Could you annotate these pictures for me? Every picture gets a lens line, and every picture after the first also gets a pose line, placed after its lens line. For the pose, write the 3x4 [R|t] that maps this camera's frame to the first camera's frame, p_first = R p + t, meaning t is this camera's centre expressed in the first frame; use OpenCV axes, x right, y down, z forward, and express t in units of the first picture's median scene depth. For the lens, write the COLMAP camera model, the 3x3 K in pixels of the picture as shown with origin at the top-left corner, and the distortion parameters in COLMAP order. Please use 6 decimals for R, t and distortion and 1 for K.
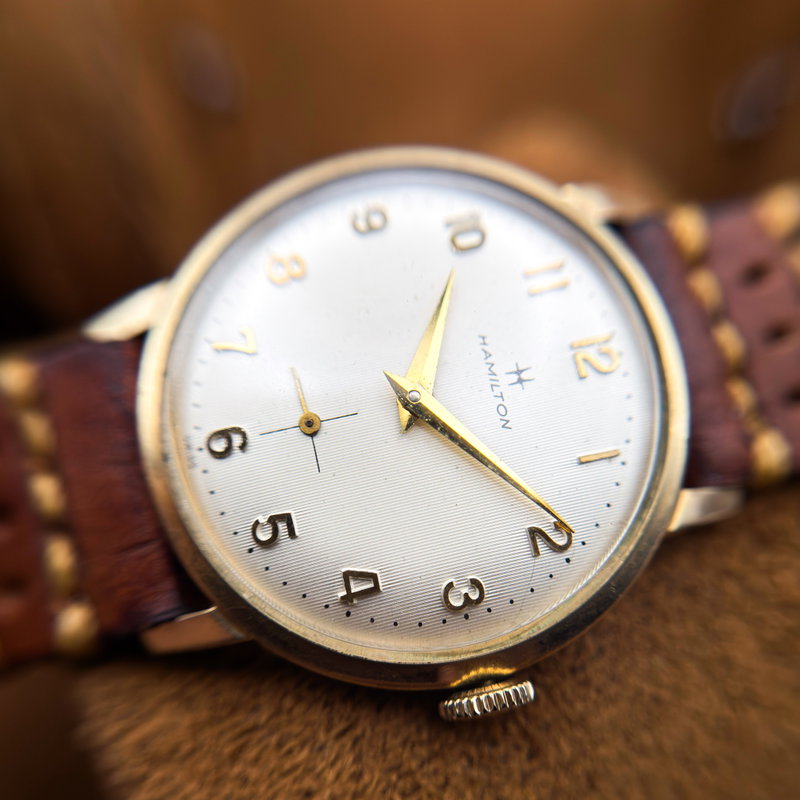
lens RADIAL K [[1051.3, 0, 400.0], [0, 1051.3, 400.0], [0, 0, 1]] dist [0.597896, -0.002811]
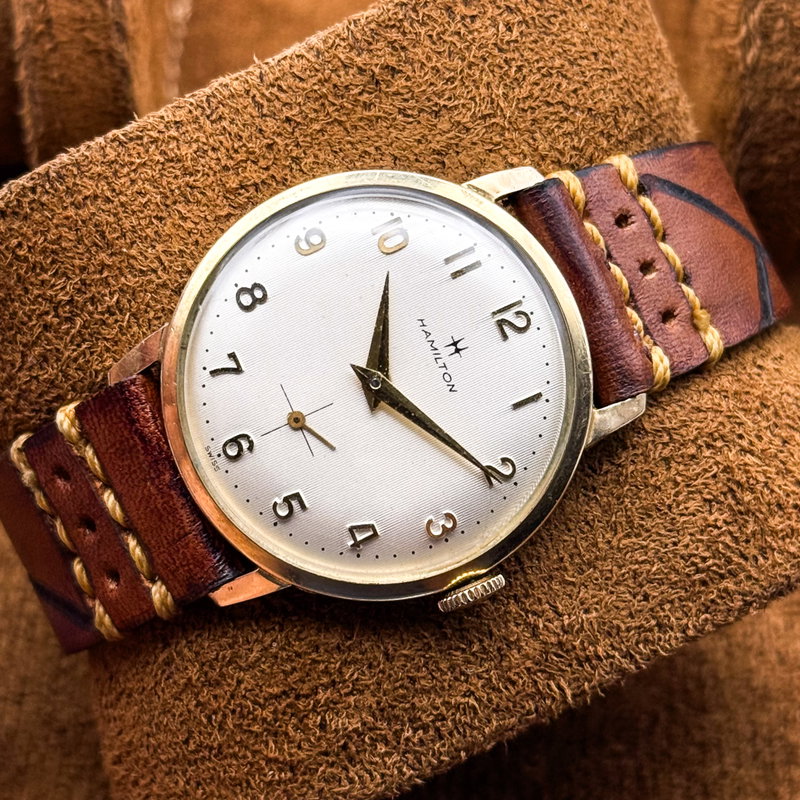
lens RADIAL K [[2450.0, 0, 400.0], [0, 2450.0, 400.0], [0, 0, 1]] dist [0.075835, 1.345750]
pose [[0.980534, -0.195623, -0.016861, 0.087750], [0.195036, 0.960480, 0.198592, -0.556663], [-0.022655, -0.198015, 0.979937, -1.856292]]
